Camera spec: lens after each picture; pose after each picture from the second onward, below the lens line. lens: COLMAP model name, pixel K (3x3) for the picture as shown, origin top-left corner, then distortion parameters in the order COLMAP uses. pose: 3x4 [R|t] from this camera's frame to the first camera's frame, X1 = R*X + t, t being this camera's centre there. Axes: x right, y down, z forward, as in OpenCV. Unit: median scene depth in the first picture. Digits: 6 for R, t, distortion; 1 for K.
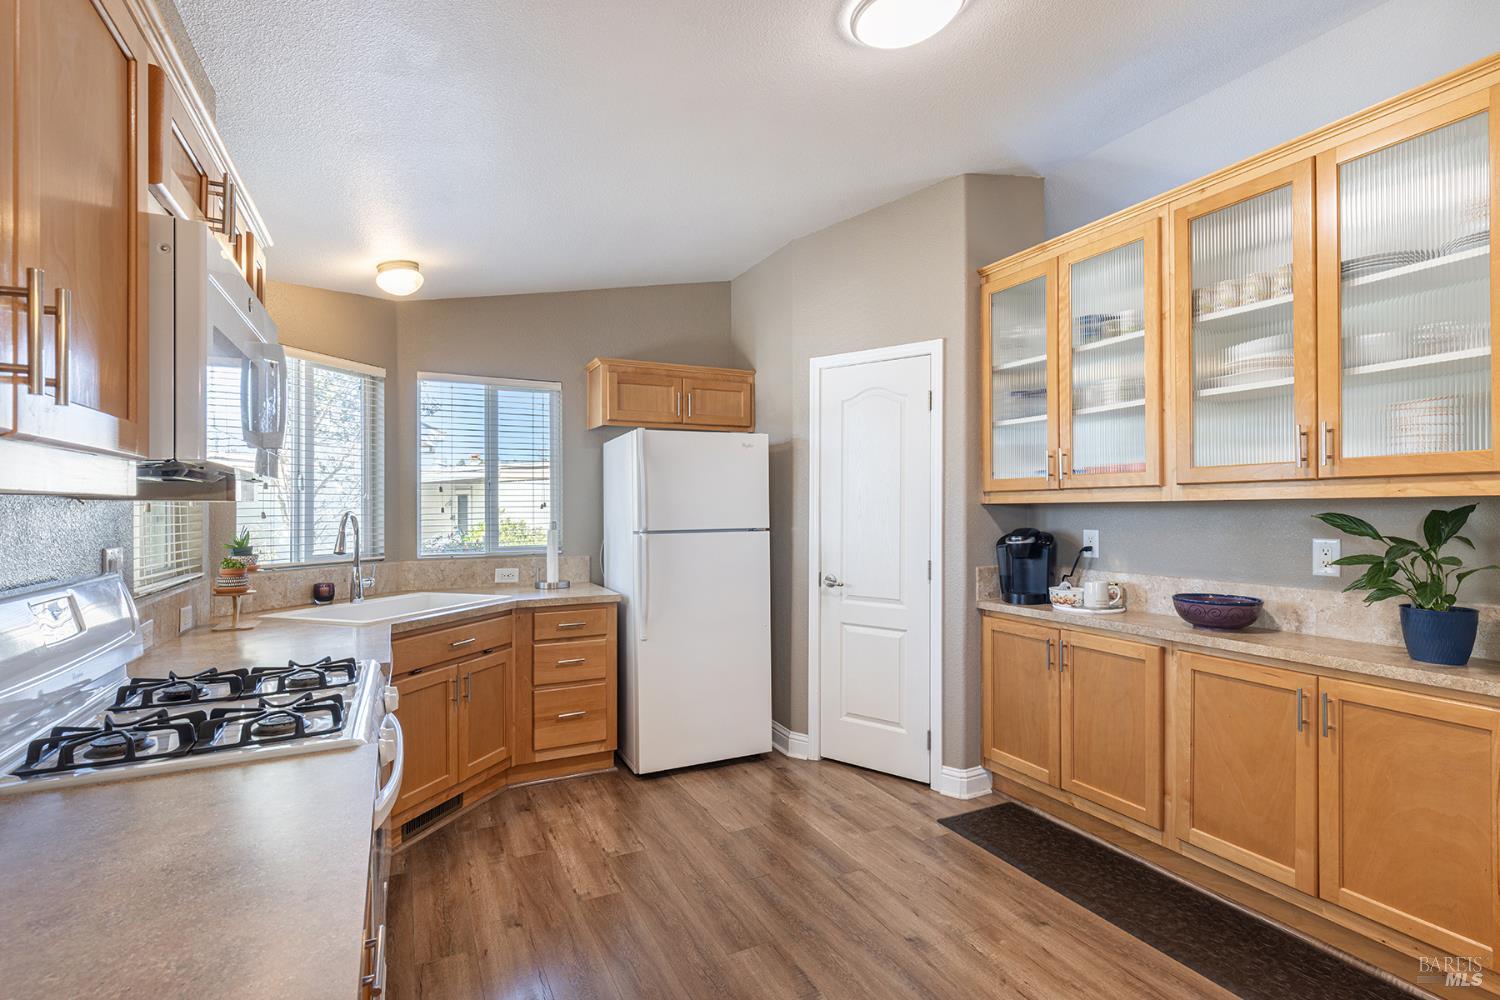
lens RADIAL K [[713.7, 0, 754.7], [0, 713.7, 506.8], [0, 0, 1]] dist [0.017416, 0.000210]
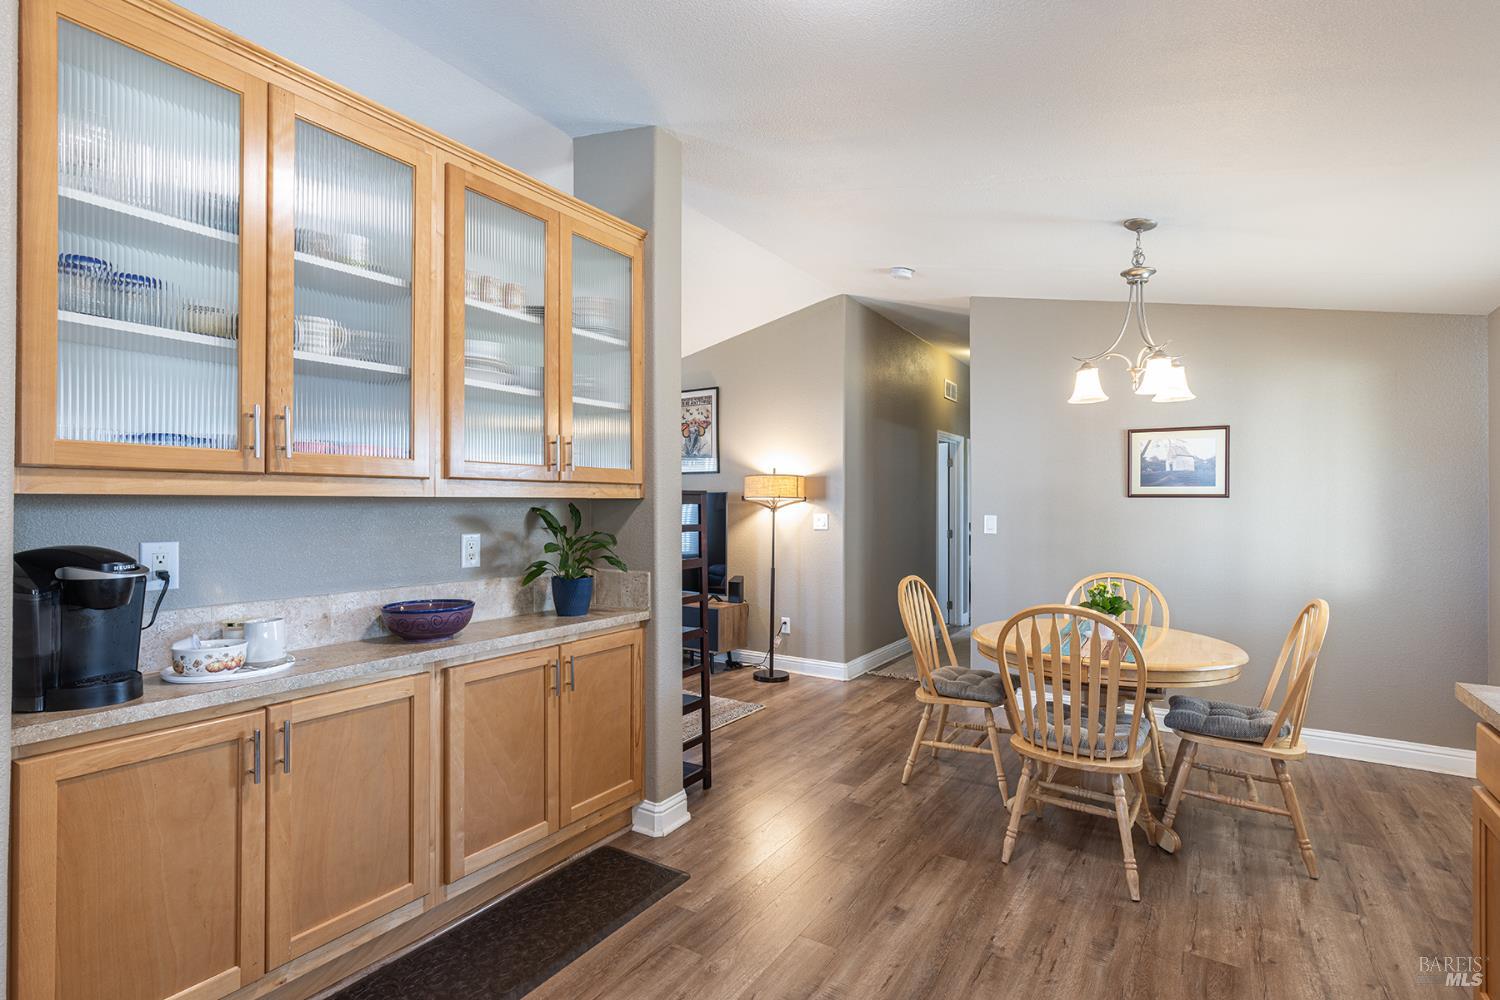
lens RADIAL K [[713.7, 0, 751.8], [0, 713.7, 509.8], [0, 0, 1]] dist [0.017416, 0.000210]
pose [[-0.505007, -0.006099, 0.863094, -0.274096], [-0.005324, 0.999978, 0.003951, 0.001522], [-0.863099, -0.002600, -0.505029, 0.885789]]
